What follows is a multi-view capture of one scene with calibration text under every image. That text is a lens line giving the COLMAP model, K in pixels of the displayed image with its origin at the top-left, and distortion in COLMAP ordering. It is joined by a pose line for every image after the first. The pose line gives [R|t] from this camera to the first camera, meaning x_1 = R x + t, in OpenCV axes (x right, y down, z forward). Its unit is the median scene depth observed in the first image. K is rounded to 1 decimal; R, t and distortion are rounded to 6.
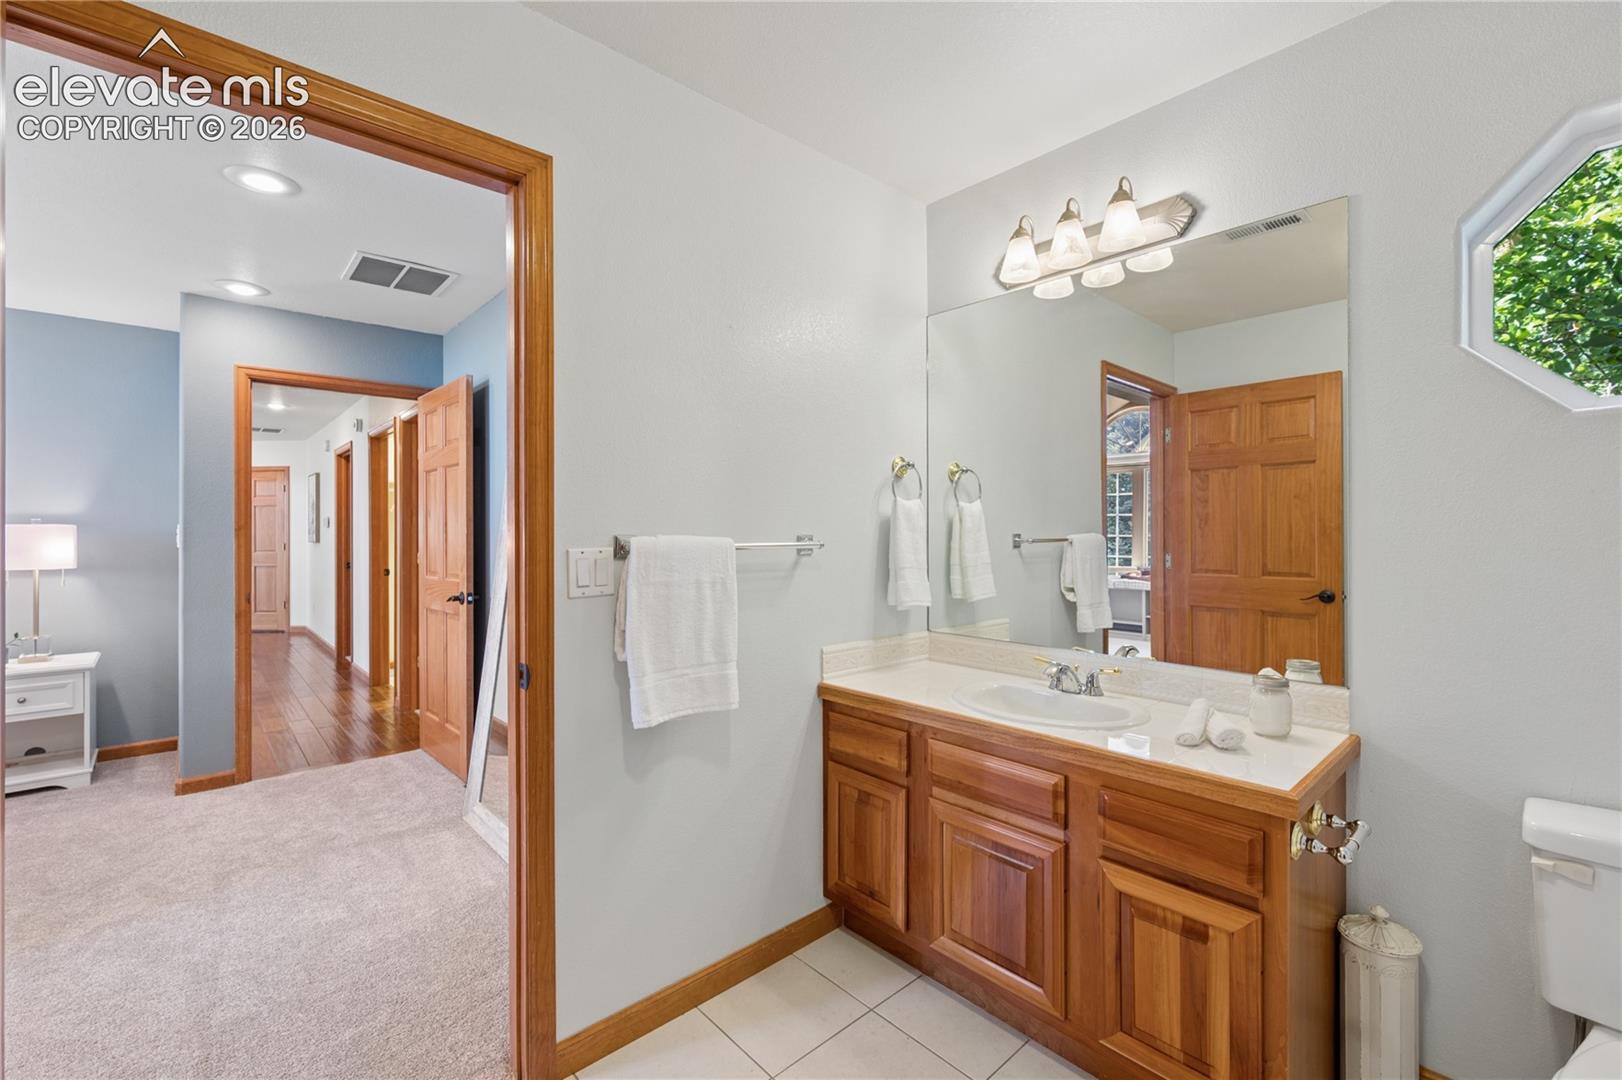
lens RADIAL K [[696.6, 0, 800.5], [0, 696.6, 535.4], [0, 0, 1]] dist [0.013126, -0.000247]
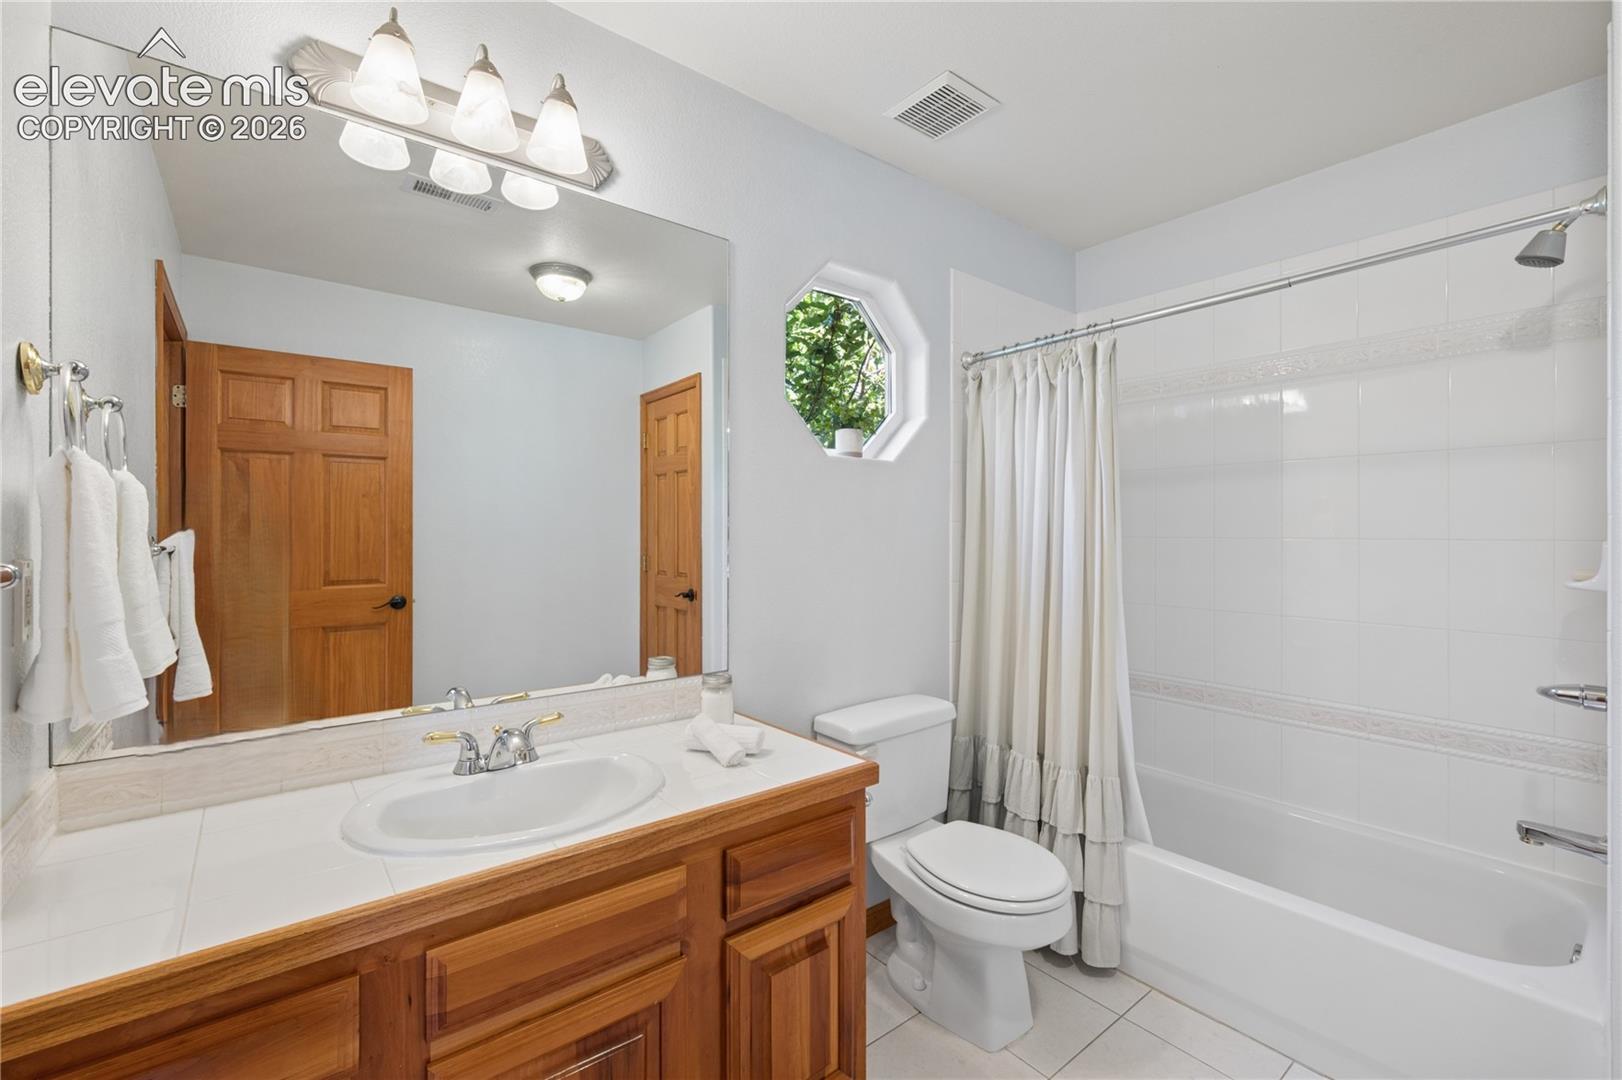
lens RADIAL K [[696.6, 0, 810.9], [0, 696.6, 537.7], [0, 0, 1]] dist [0.013126, -0.000247]
pose [[0.050535, -0.006165, 0.998703, -0.178823], [0.004253, 0.999973, 0.005957, -0.003511], [-0.998713, 0.003946, 0.050560, 0.415232]]
